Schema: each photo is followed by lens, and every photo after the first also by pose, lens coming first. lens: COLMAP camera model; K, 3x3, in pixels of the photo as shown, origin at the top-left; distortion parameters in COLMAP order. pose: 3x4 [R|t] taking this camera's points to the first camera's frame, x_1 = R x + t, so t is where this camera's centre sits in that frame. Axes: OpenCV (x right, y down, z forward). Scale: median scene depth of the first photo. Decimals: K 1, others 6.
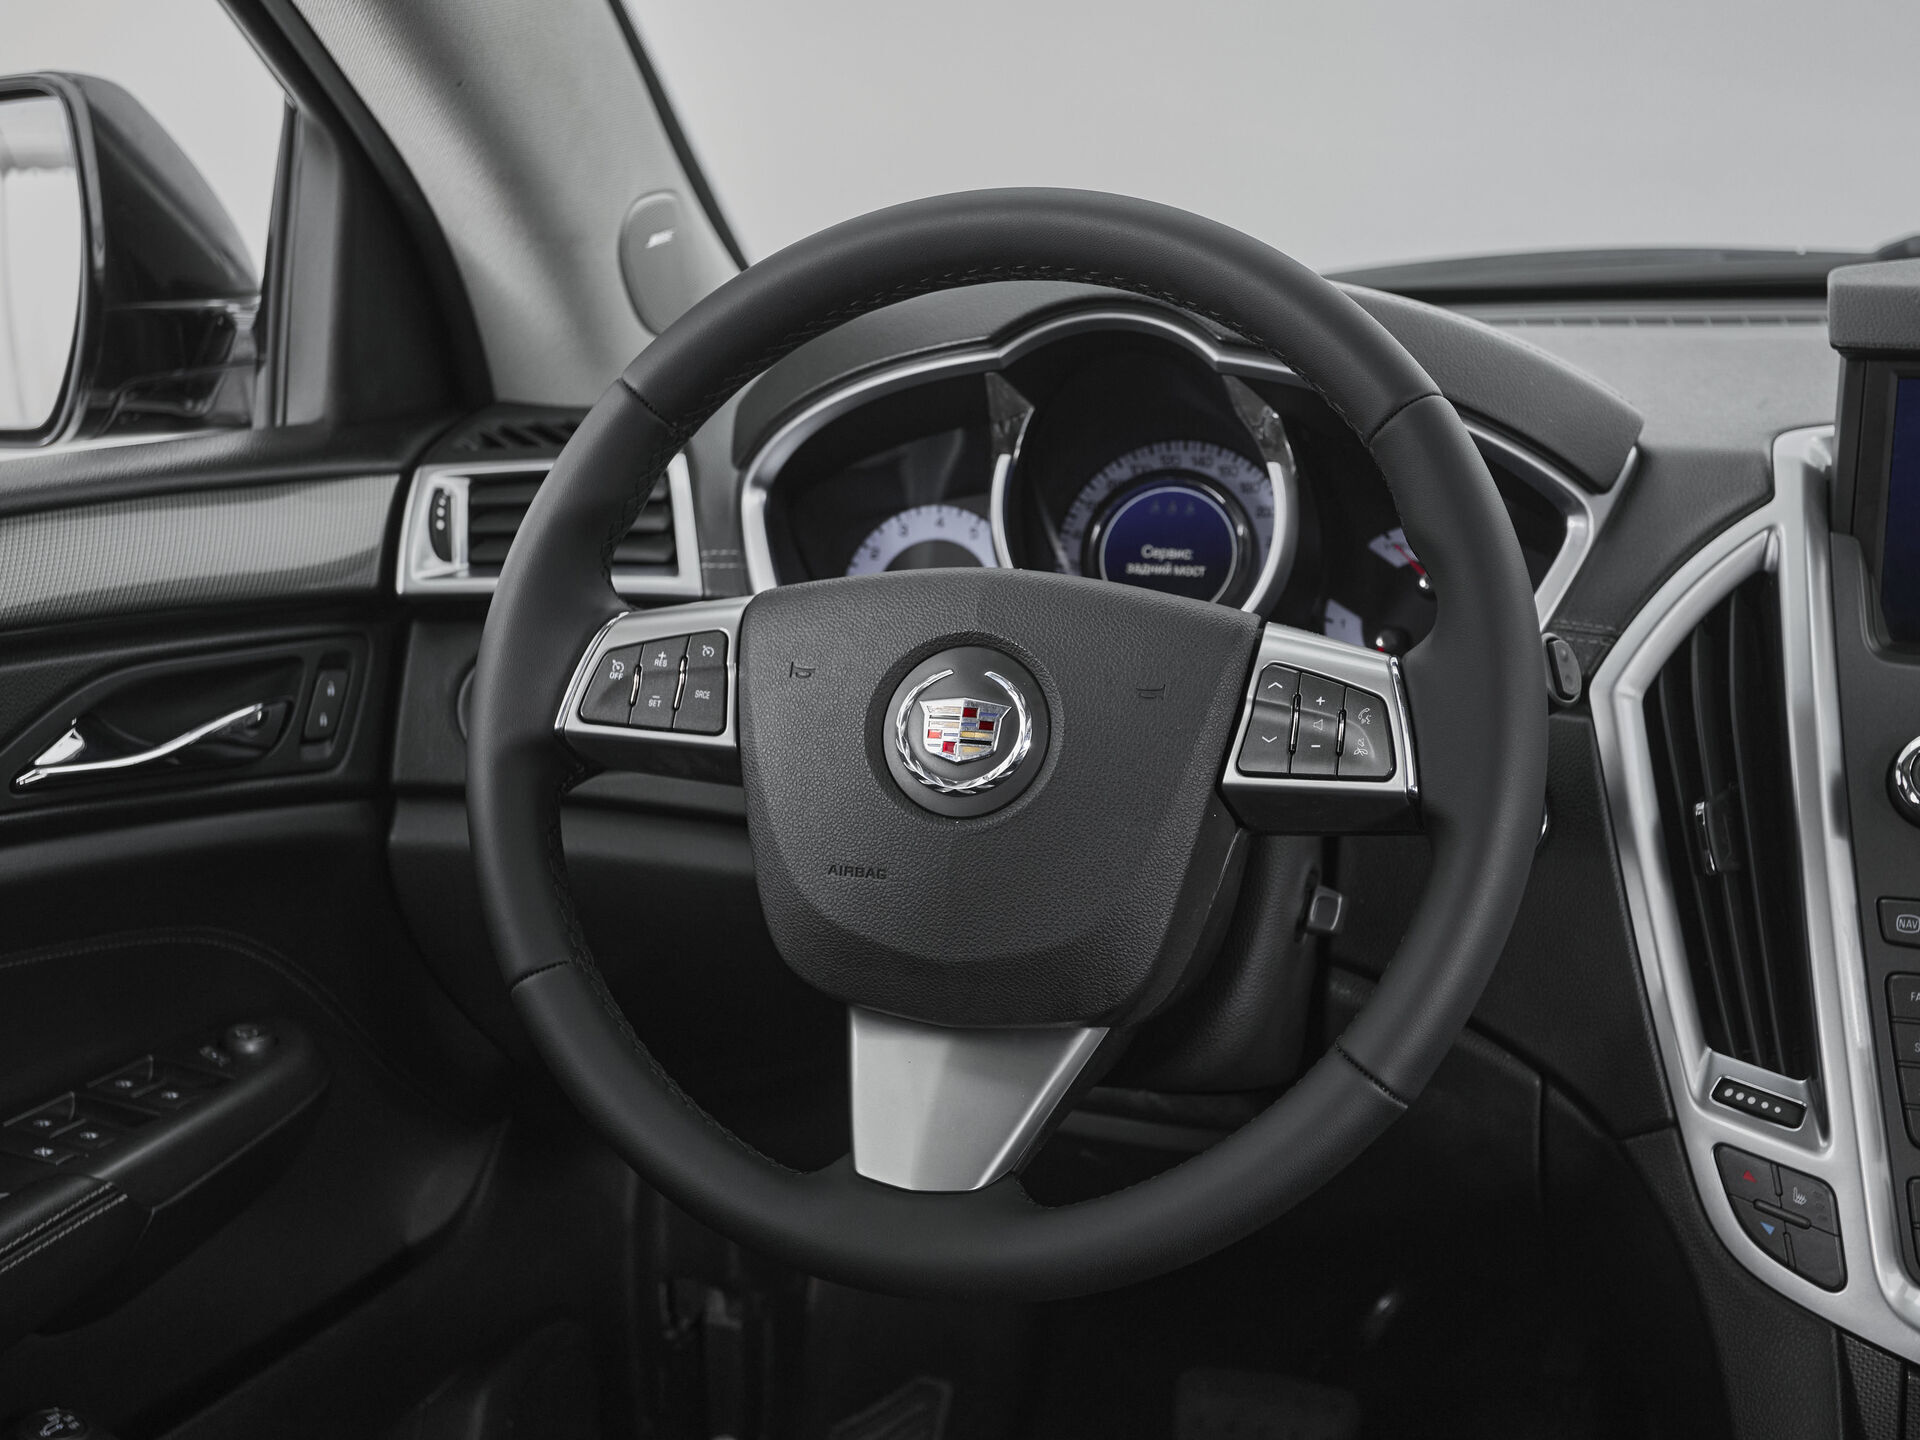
lens RADIAL K [[2333.5, 0, 971.9], [0, 2333.5, 719.2], [0, 0, 1]] dist [0.010194, 0.107235]
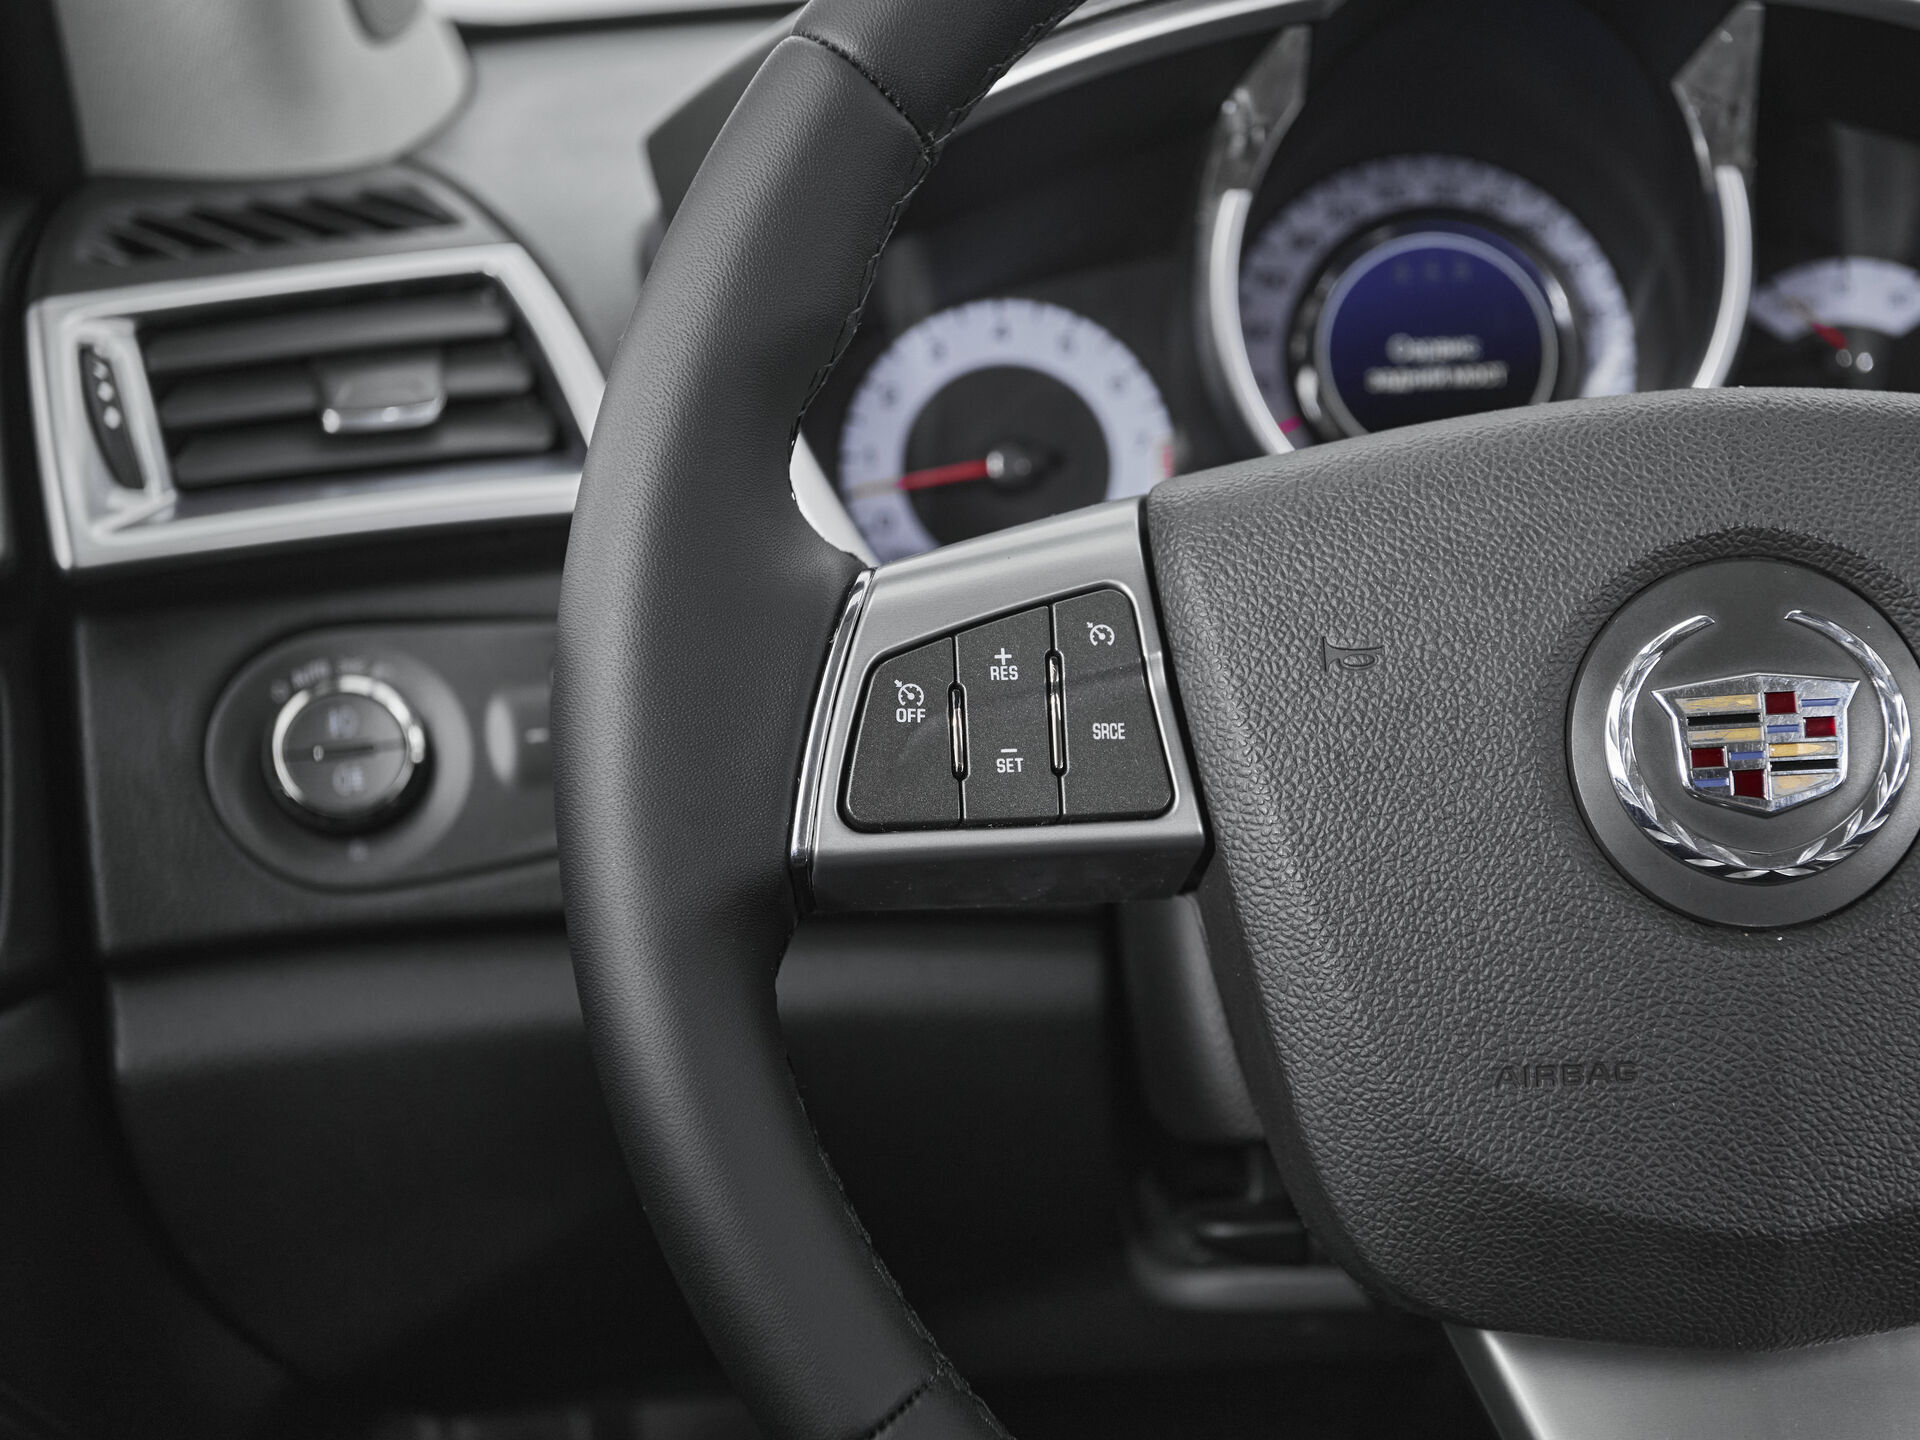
lens RADIAL K [[2397.8, 0, 1025.6], [0, 2397.8, 722.6], [0, 0, 1]] dist [0.008287, 0.054762]
pose [[0.930398, -0.138639, 0.339322, -0.278732], [0.112492, 0.989038, 0.095652, -0.056606], [-0.348864, -0.050824, 0.935794, 0.553401]]
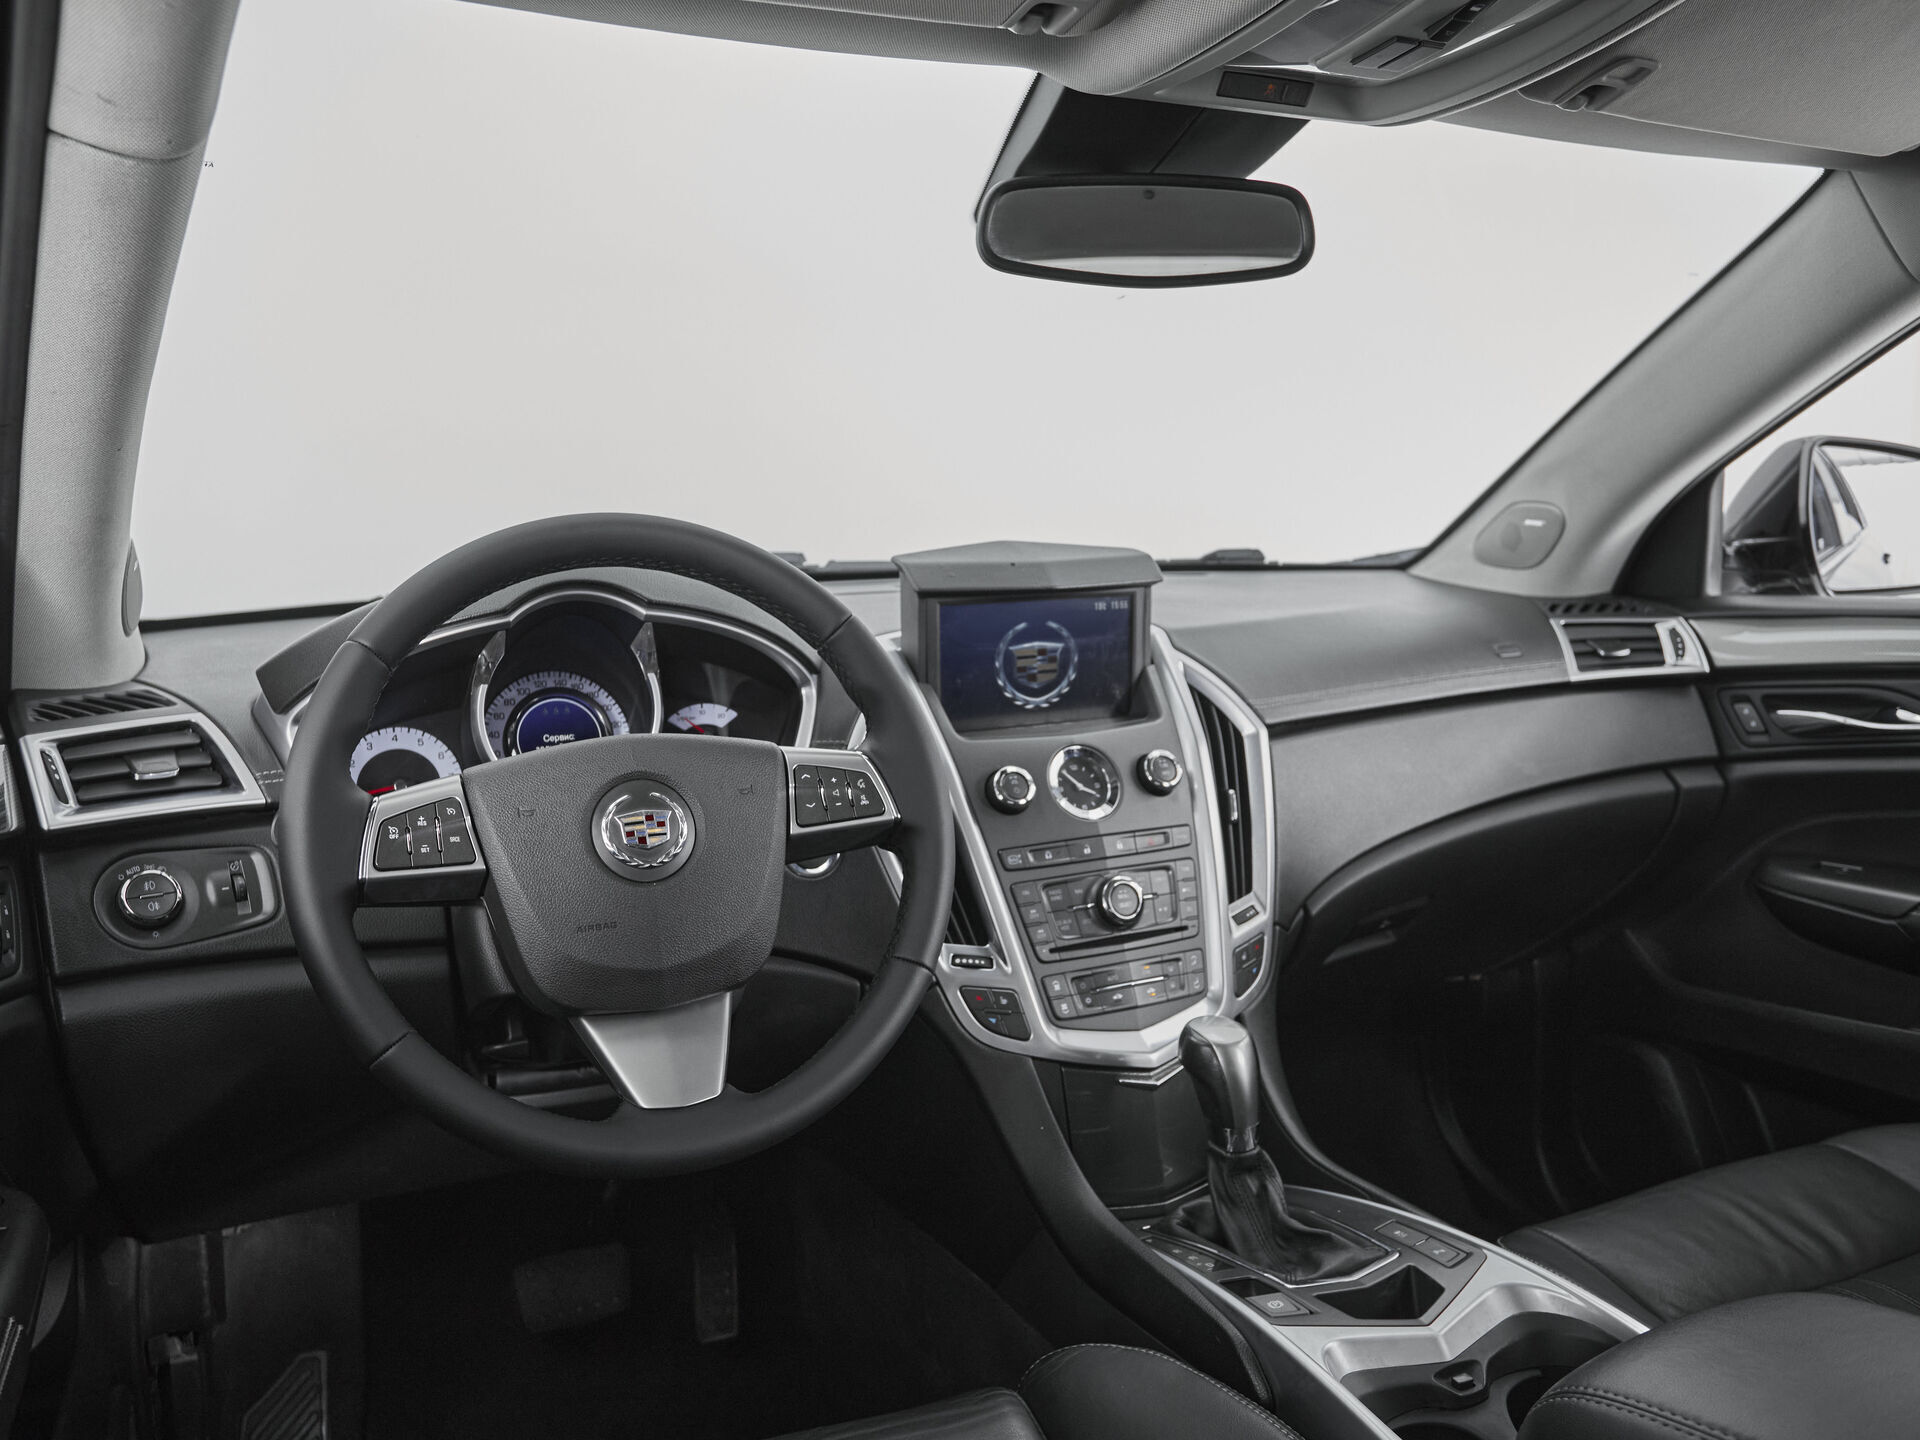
lens RADIAL K [[1440.6, 0, 921.4], [0, 1440.6, 721.5], [0, 0, 1]] dist [-0.068238, 0.070793]
pose [[0.722964, -0.098569, 0.683819, -0.509613], [0.173435, 0.983969, -0.041529, 0.005165], [-0.668763, 0.148622, 0.728469, 0.101964]]
